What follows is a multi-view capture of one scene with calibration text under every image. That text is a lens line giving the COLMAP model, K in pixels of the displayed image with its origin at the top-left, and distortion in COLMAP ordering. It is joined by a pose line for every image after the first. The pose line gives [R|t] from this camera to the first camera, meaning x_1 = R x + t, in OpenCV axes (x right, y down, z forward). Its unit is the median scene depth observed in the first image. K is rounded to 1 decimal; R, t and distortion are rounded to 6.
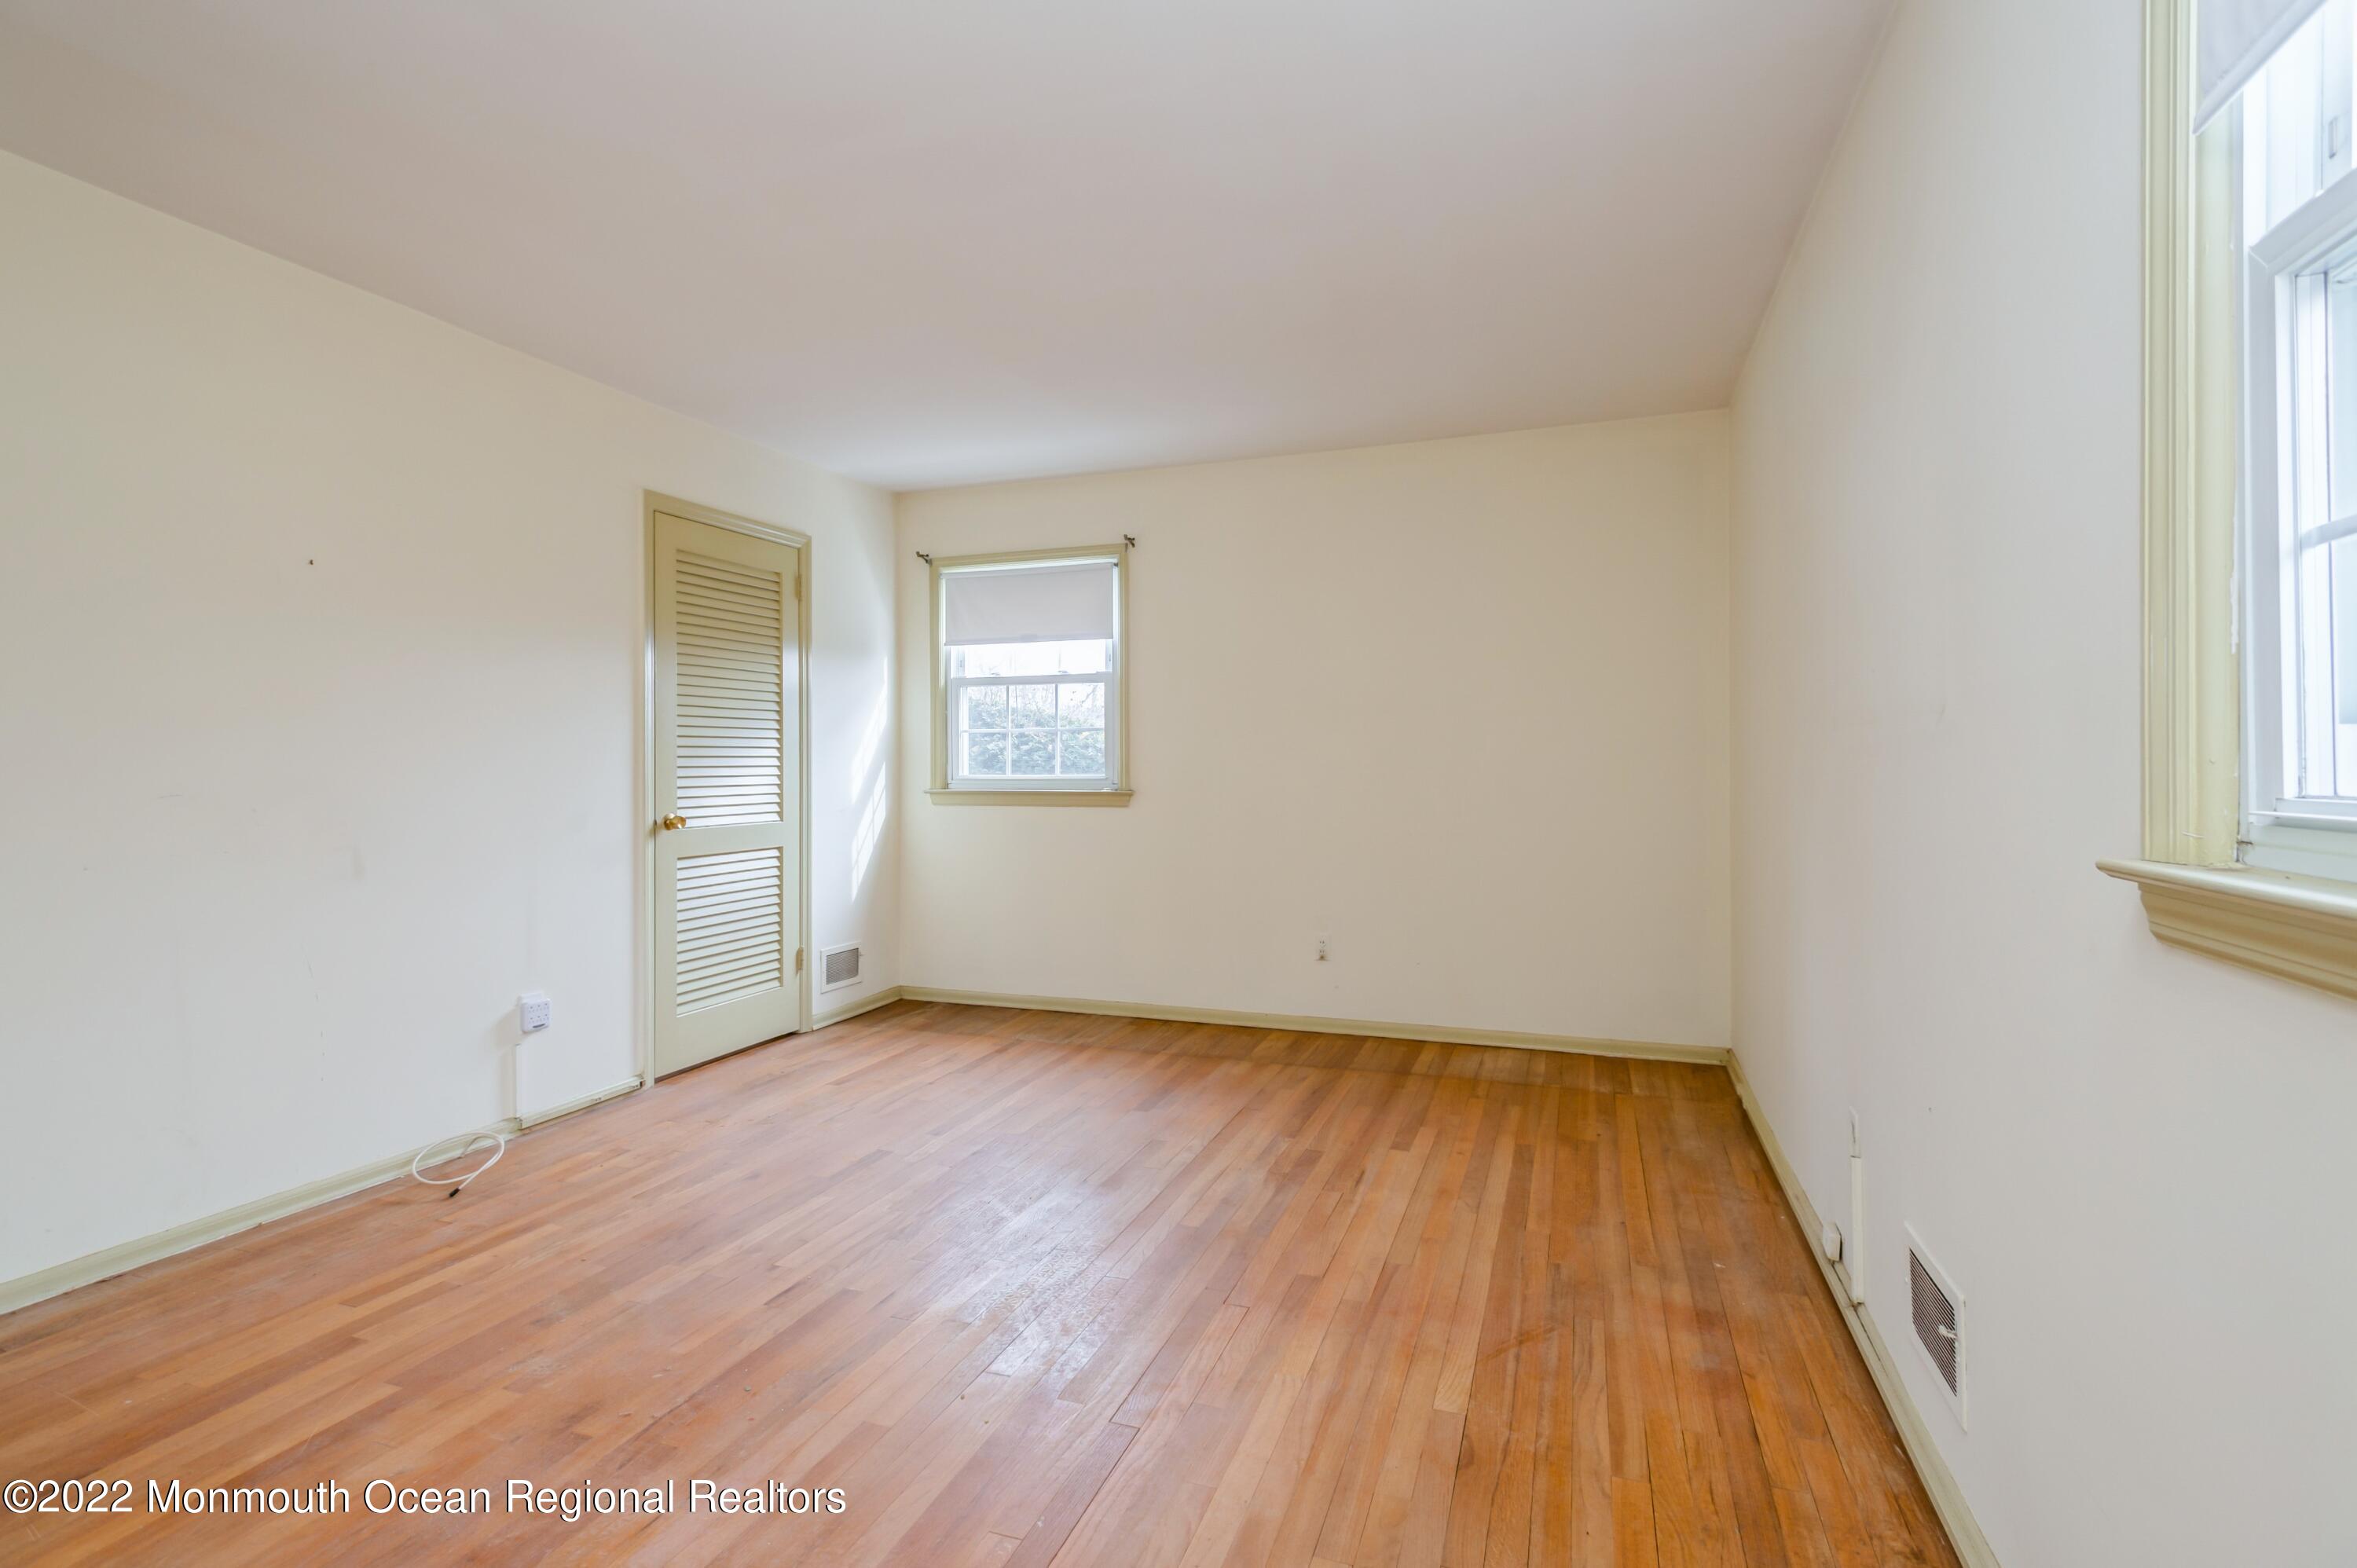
lens RADIAL K [[1093.5, 0, 1176.5], [0, 1093.5, 780.5], [0, 0, 1]] dist [0.011854, -0.000203]
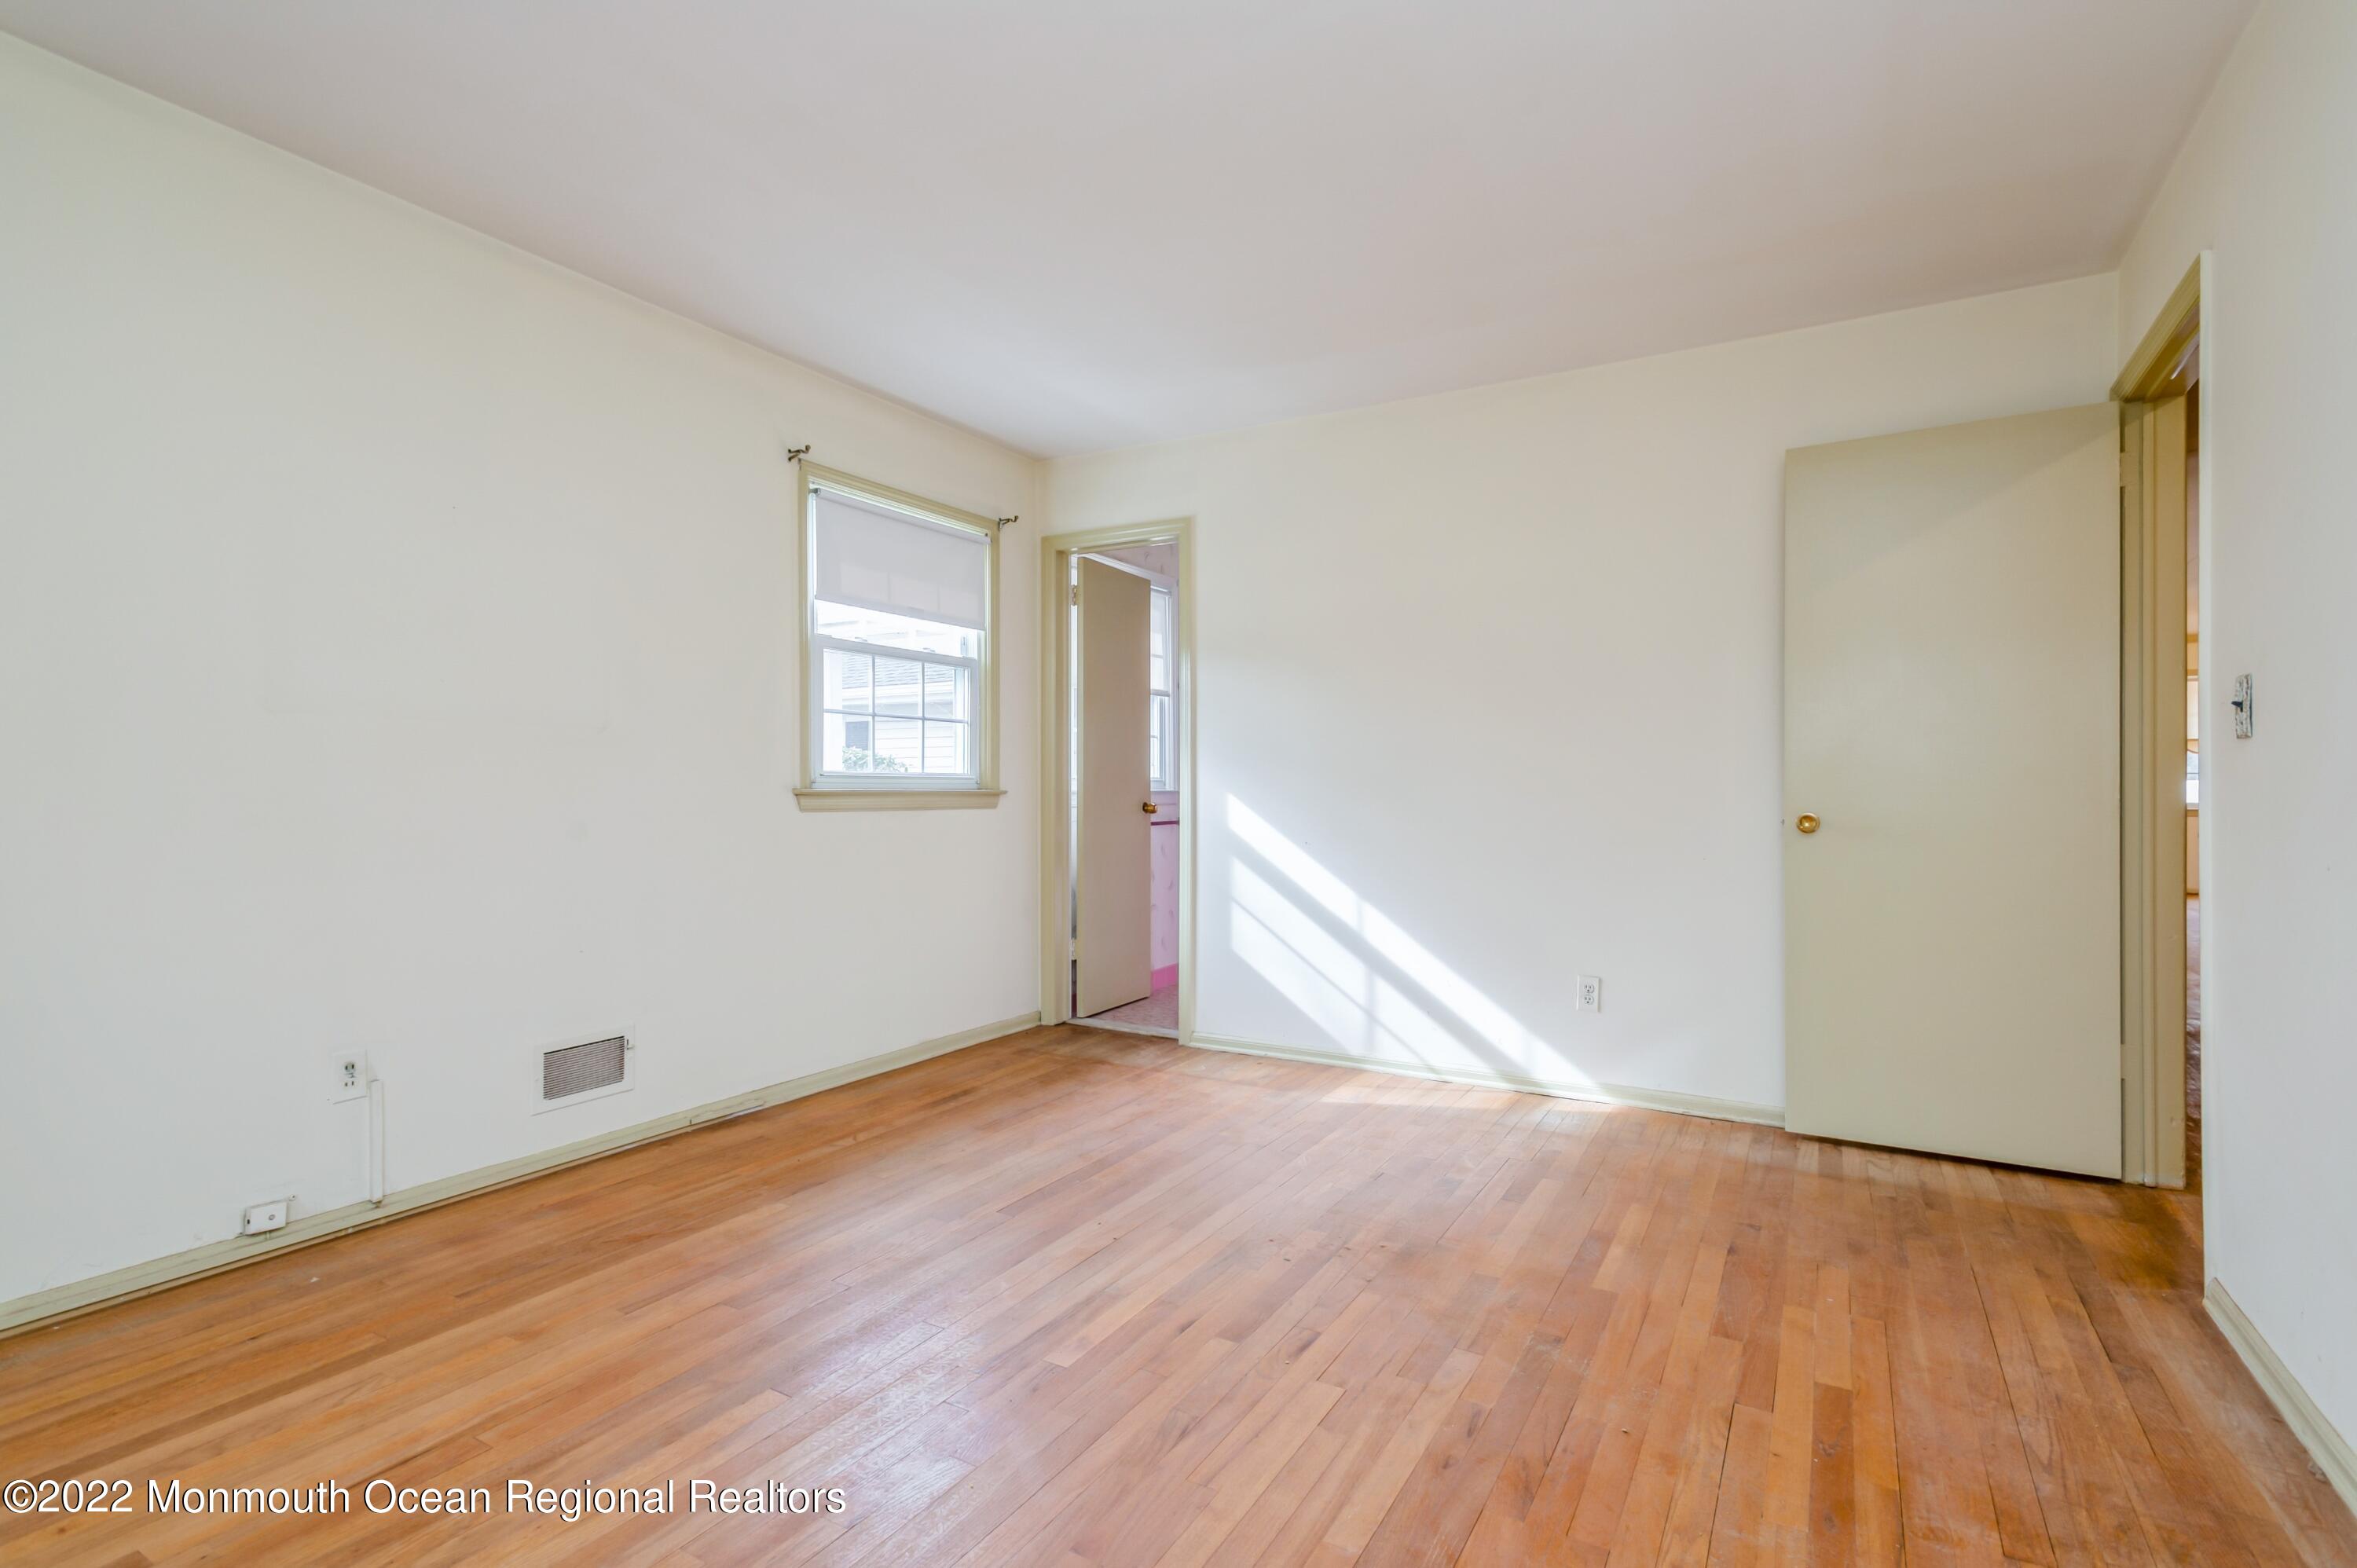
lens RADIAL K [[1107.5, 0, 1189.5], [0, 1107.5, 788.2], [0, 0, 1]] dist [0.018930, -0.009961]
pose [[-0.985639, 0.003842, 0.168823, -0.338411], [0.004923, 0.999970, 0.005989, 0.018114], [-0.168795, 0.006734, -0.985628, 1.521786]]
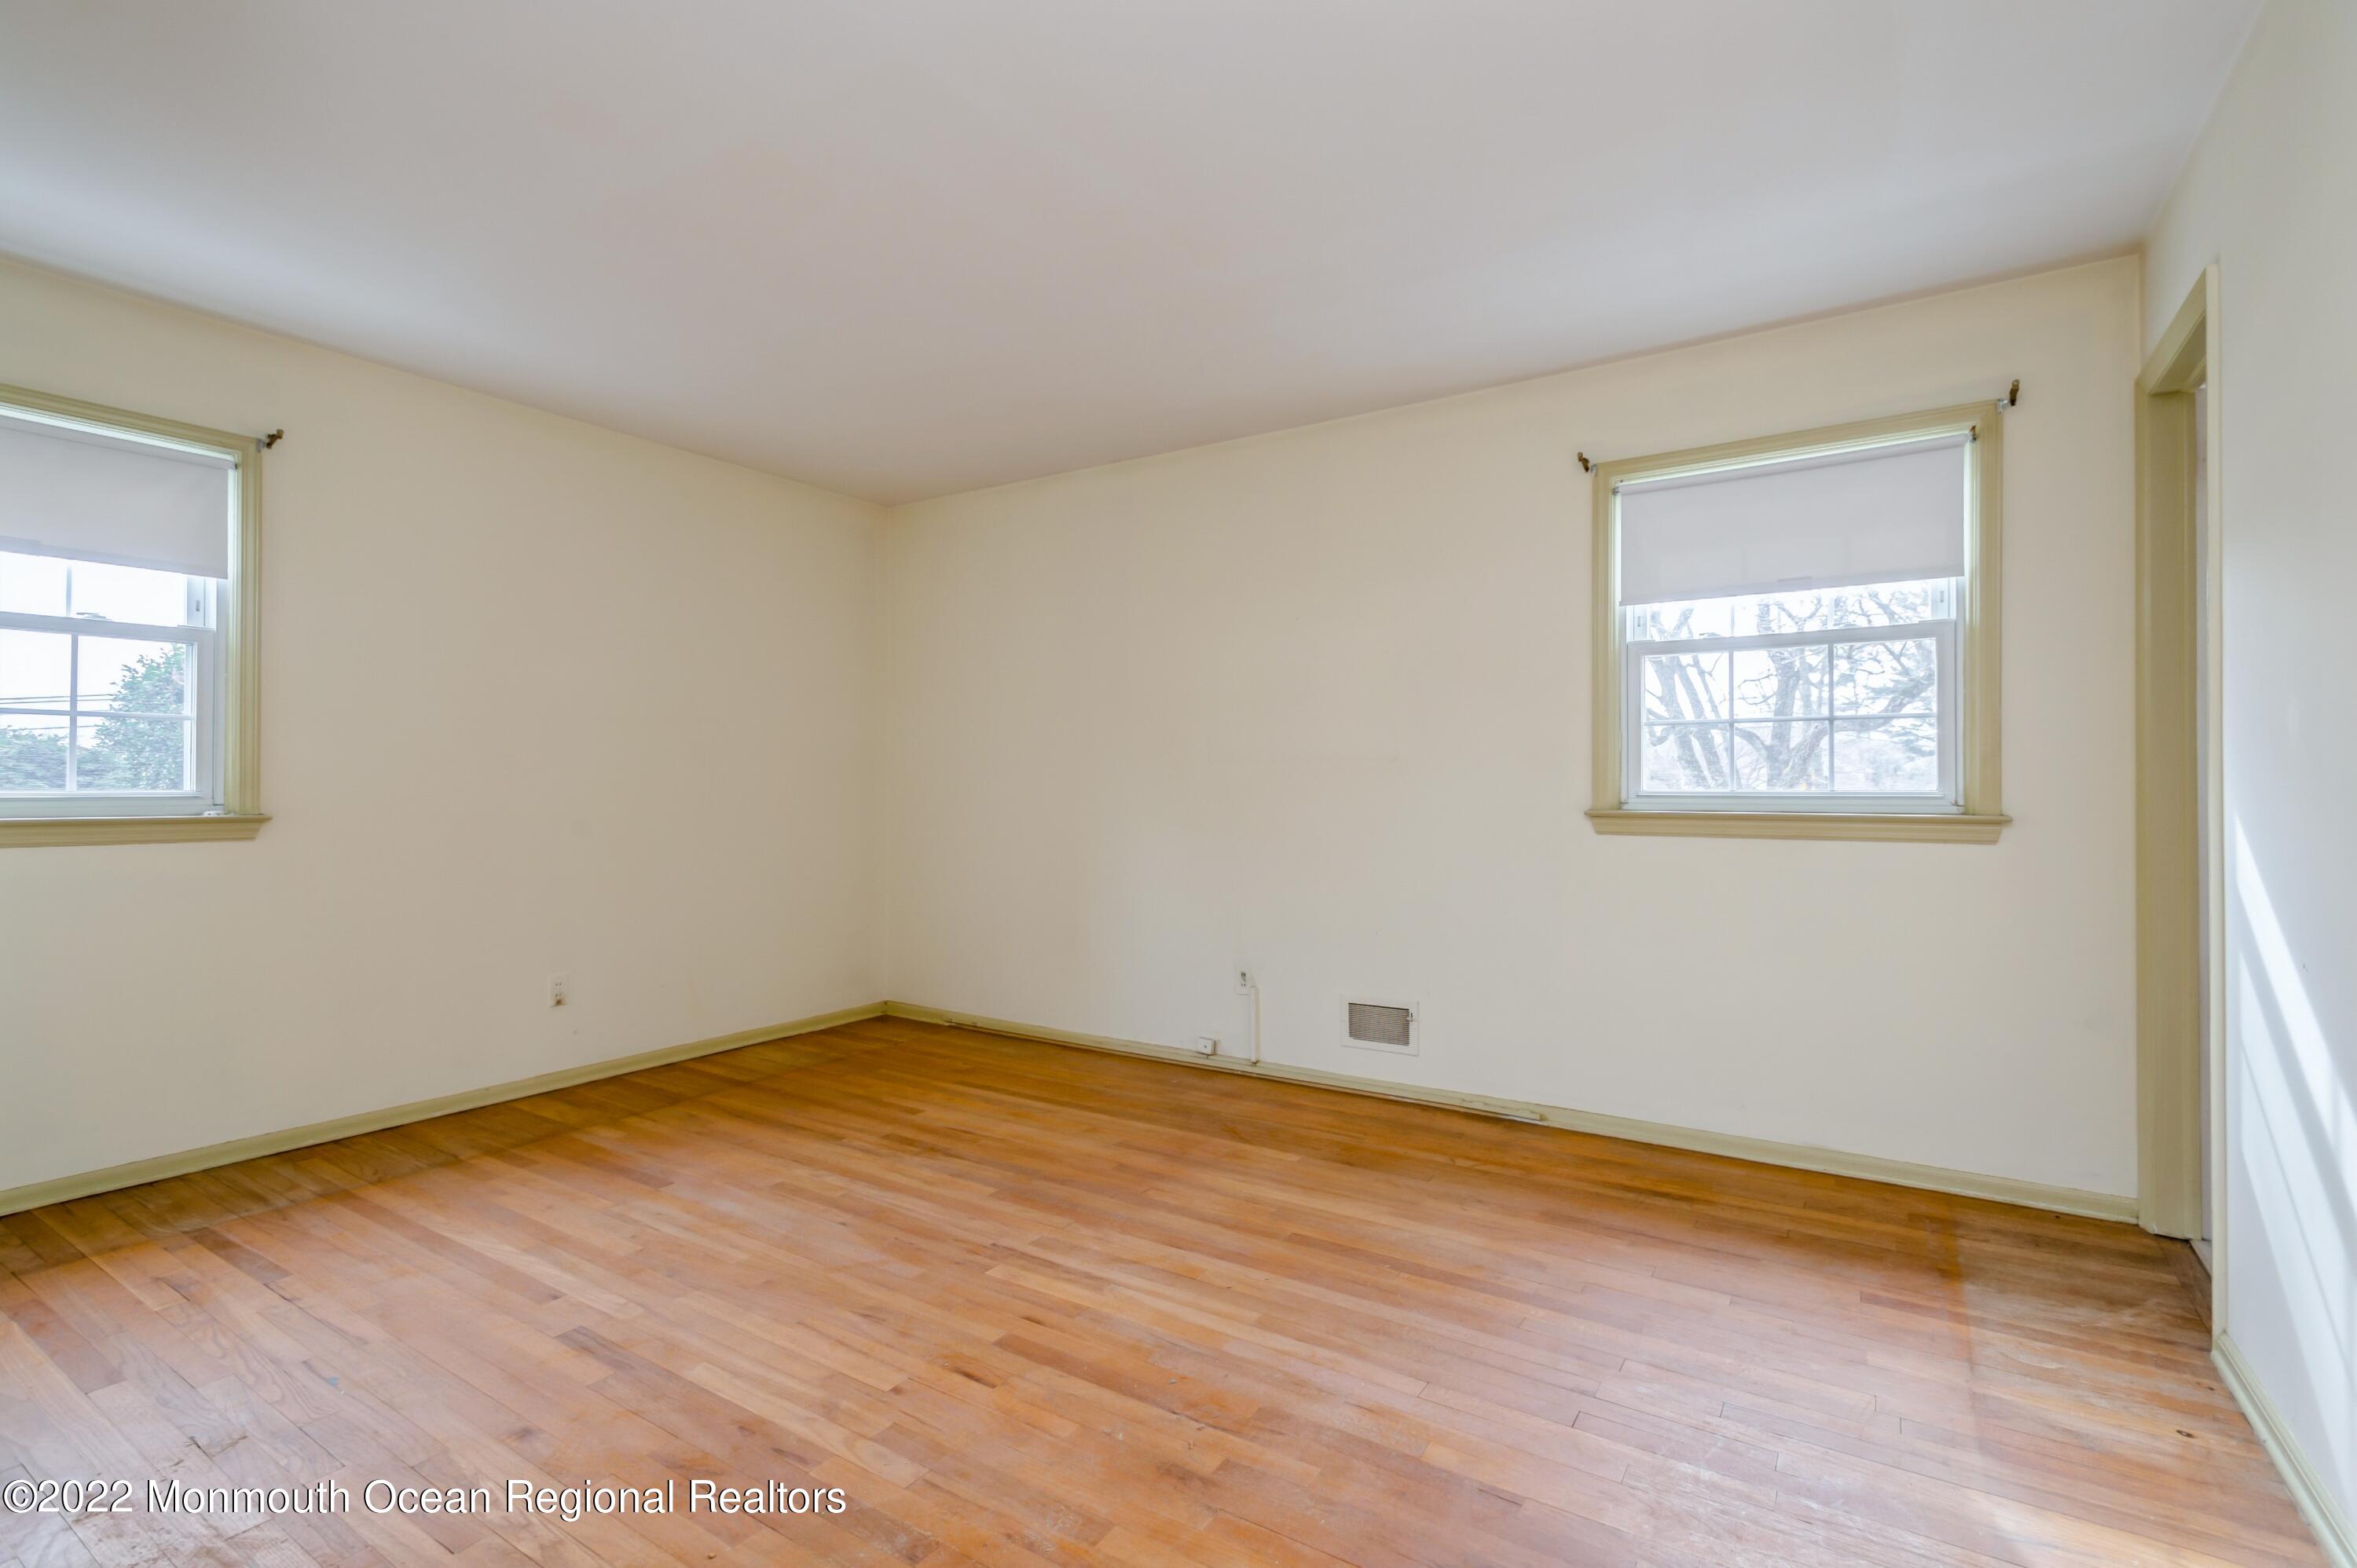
lens RADIAL K [[1093.5, 0, 1176.5], [0, 1093.5, 780.5], [0, 0, 1]] dist [0.011854, -0.000203]
pose [[0.225037, 0.009700, 0.974302, -0.955342], [0.007801, 0.999900, -0.011757, 0.002255], [-0.974319, 0.010247, 0.224939, 0.520244]]
